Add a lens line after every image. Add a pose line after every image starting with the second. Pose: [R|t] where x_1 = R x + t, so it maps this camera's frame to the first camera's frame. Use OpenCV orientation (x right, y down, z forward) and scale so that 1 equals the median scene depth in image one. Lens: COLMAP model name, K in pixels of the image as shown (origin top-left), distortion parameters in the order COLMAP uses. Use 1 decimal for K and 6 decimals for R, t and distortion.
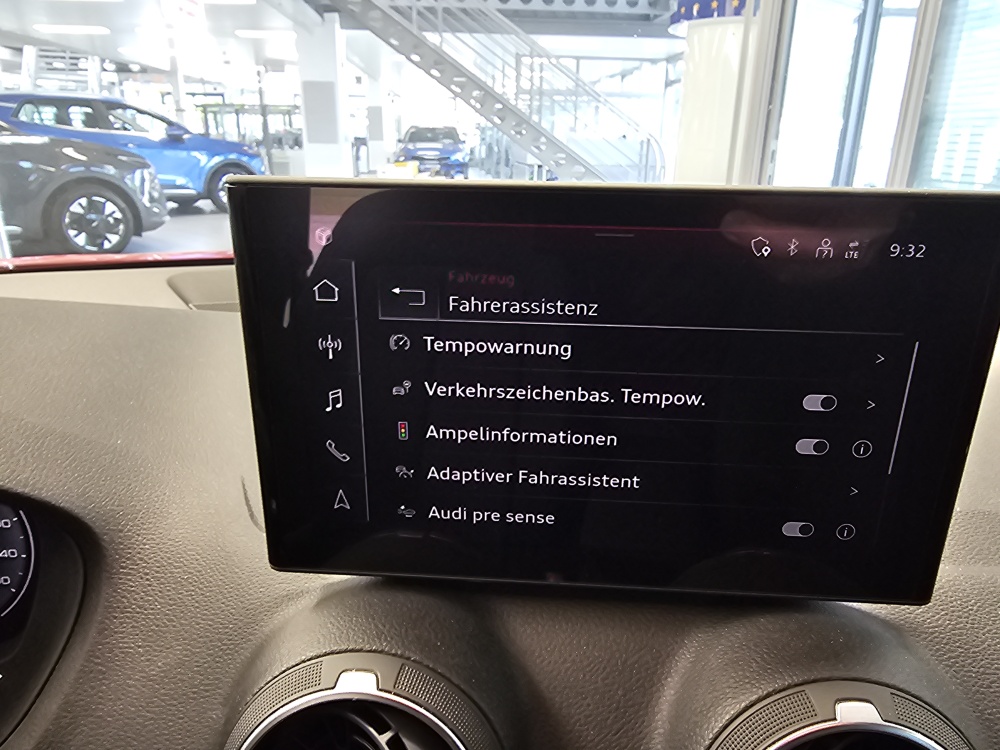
lens RADIAL K [[689.2, 0, 515.2], [0, 689.2, 377.0], [0, 0, 1]] dist [0.001977, 0.001537]
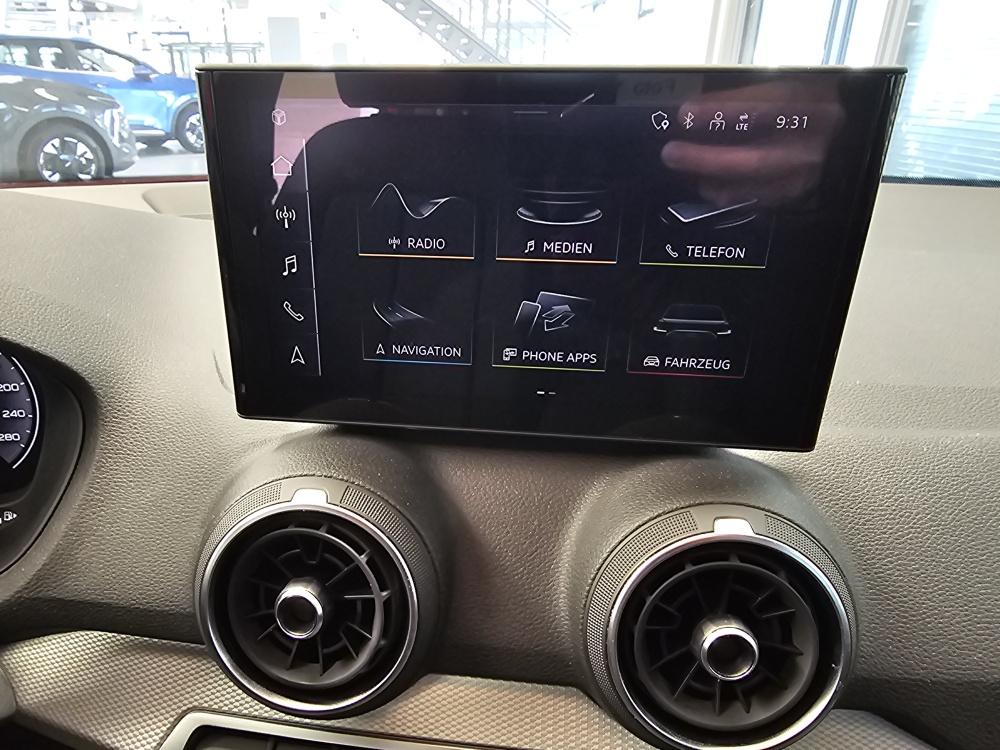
lens RADIAL K [[687.4, 0, 441.4], [0, 687.4, 366.6], [0, 0, 1]] dist [0.005108, 0.000582]
pose [[0.998436, 0.010385, -0.054927, 0.002384], [-0.006665, 0.997698, 0.067479, 0.005140], [0.055501, -0.067007, 0.996208, -0.006242]]
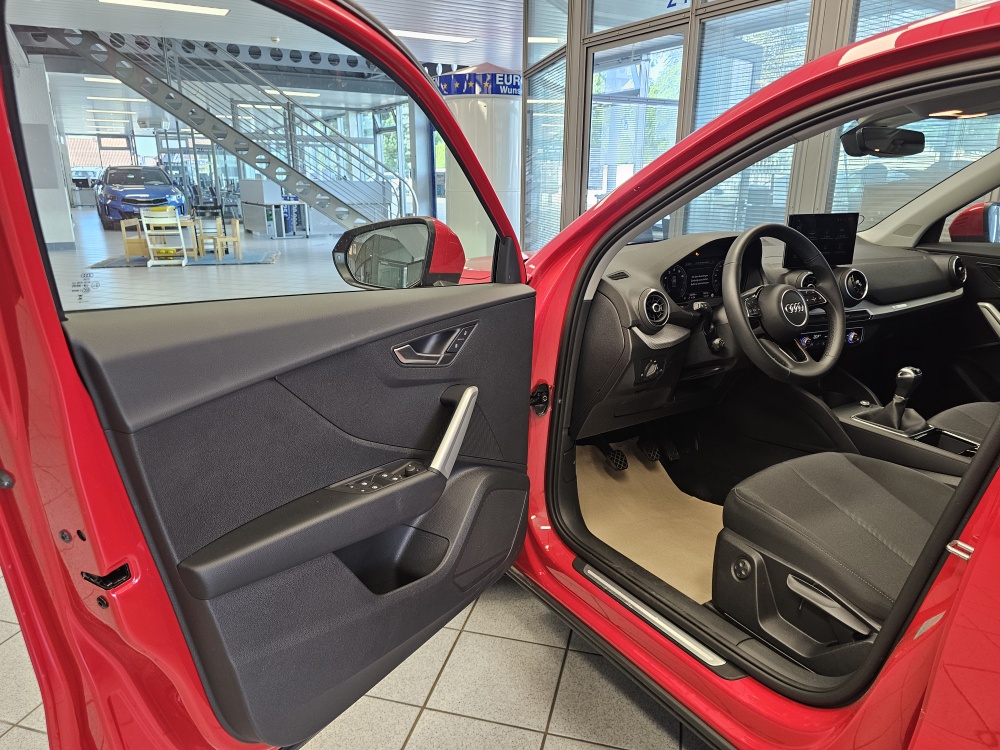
lens RADIAL K [[680.6, 0, 500.5], [0, 680.6, 374.5], [0, 0, 1]] dist [0.047662, -0.050422]
pose [[0.902610, -0.130200, 0.410296, -0.278528], [0.150193, 0.988515, -0.016720, 0.047648], [-0.403407, 0.076715, 0.911799, -0.192990]]
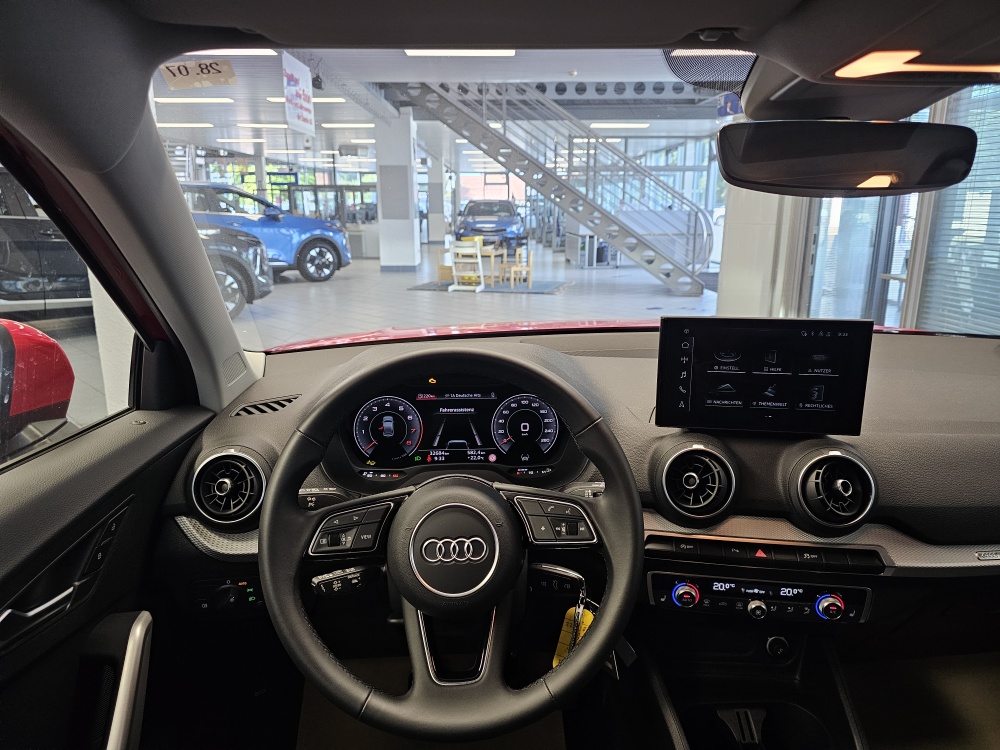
lens RADIAL K [[677.3, 0, 499.6], [0, 677.3, 362.9], [0, 0, 1]] dist [0.081276, -0.106882]
pose [[0.996390, 0.001635, -0.084876, -0.038653], [-0.010701, 0.994258, -0.106473, 0.015246], [0.084214, 0.106997, 0.990686, -0.111265]]
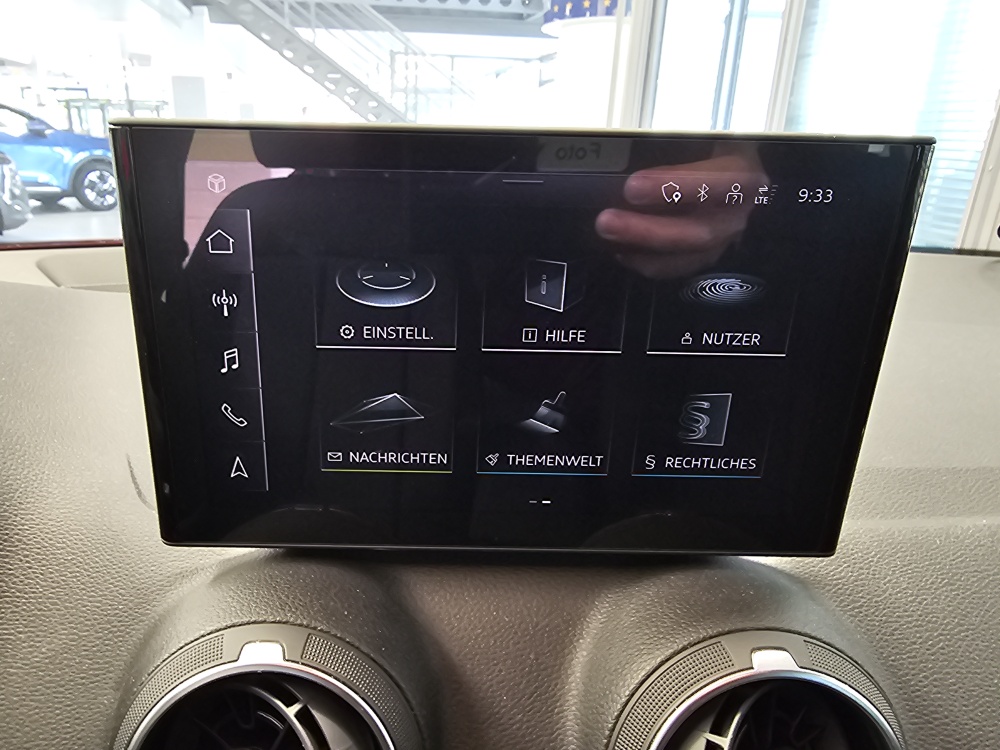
lens RADIAL K [[688.4, 0, 441.3], [0, 688.4, 380.8], [0, 0, 1]] dist [0.003259, 0.000835]
pose [[0.997585, -0.017657, 0.067175, -0.001537], [0.017208, 0.999826, 0.007252, 0.002469], [-0.067292, -0.006079, 0.997715, 0.001530]]
